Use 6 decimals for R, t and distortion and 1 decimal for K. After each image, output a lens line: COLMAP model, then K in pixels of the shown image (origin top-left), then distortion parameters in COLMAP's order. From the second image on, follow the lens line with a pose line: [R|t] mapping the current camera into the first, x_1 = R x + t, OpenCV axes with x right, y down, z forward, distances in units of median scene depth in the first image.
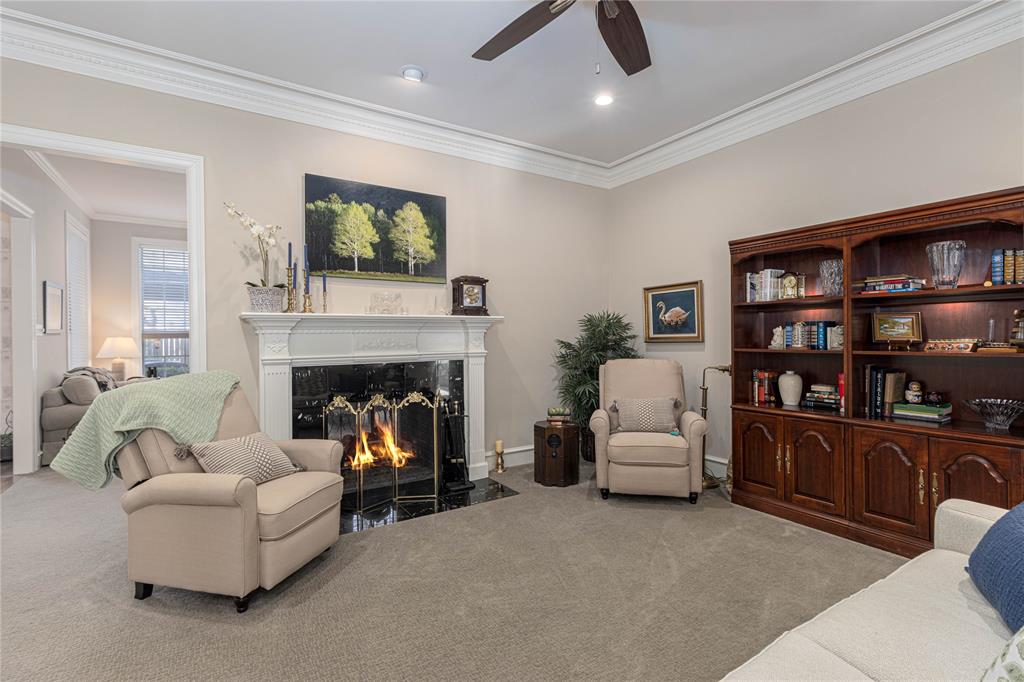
lens RADIAL K [[481.5, 0, 516.3], [0, 481.5, 337.4], [0, 0, 1]] dist [0.004445, 0.000622]
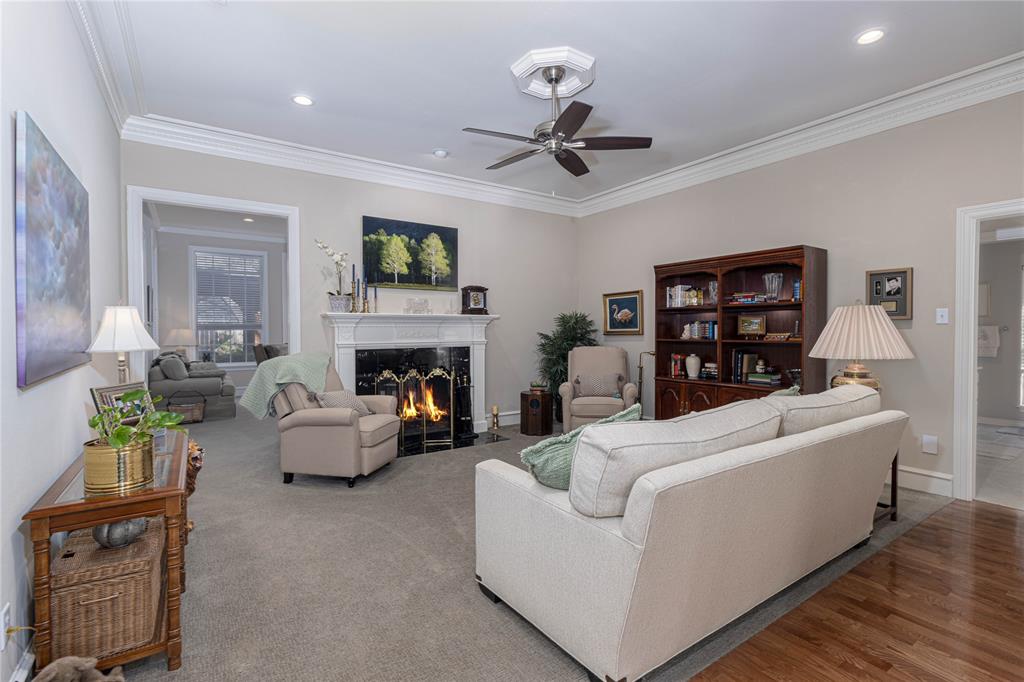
lens RADIAL K [[481.5, 0, 514.9], [0, 481.5, 337.8], [0, 0, 1]] dist [0.004445, 0.000622]
pose [[0.999741, 0.005766, 0.021994, -0.013263], [-0.006052, 0.999898, 0.012969, 0.003442], [-0.021917, -0.013098, 0.999674, -0.465541]]
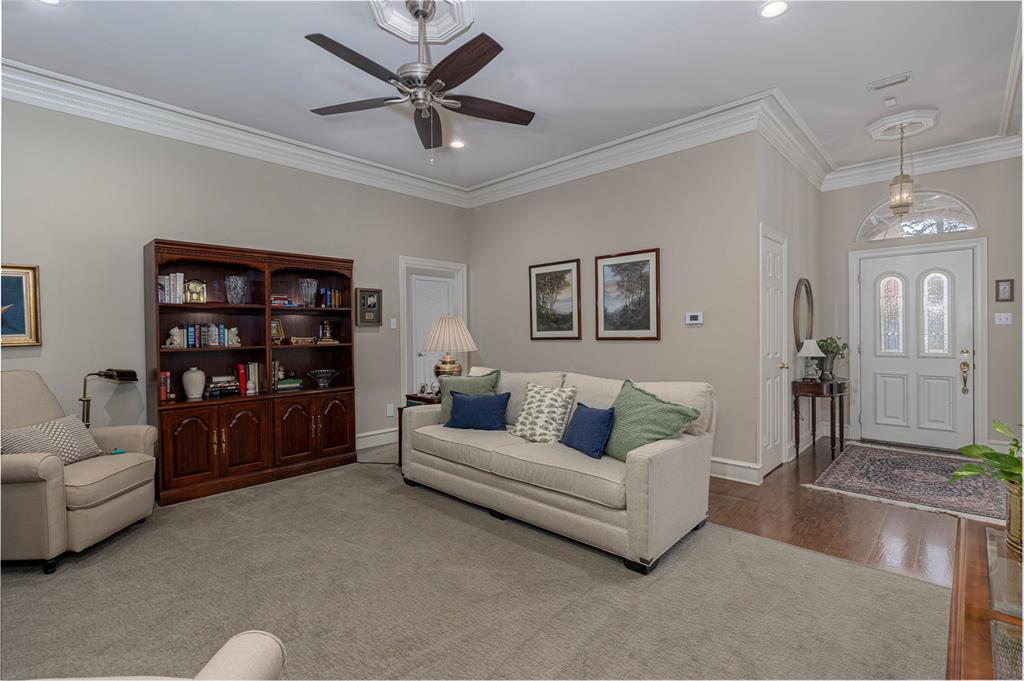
lens RADIAL K [[481.5, 0, 510.7], [0, 481.5, 336.1], [0, 0, 1]] dist [0.004445, 0.000622]
pose [[-0.237174, 0.000174, 0.971467, -0.680947], [0.016821, 0.999851, 0.003927, 0.004961], [-0.971322, 0.017272, -0.237141, 0.545920]]
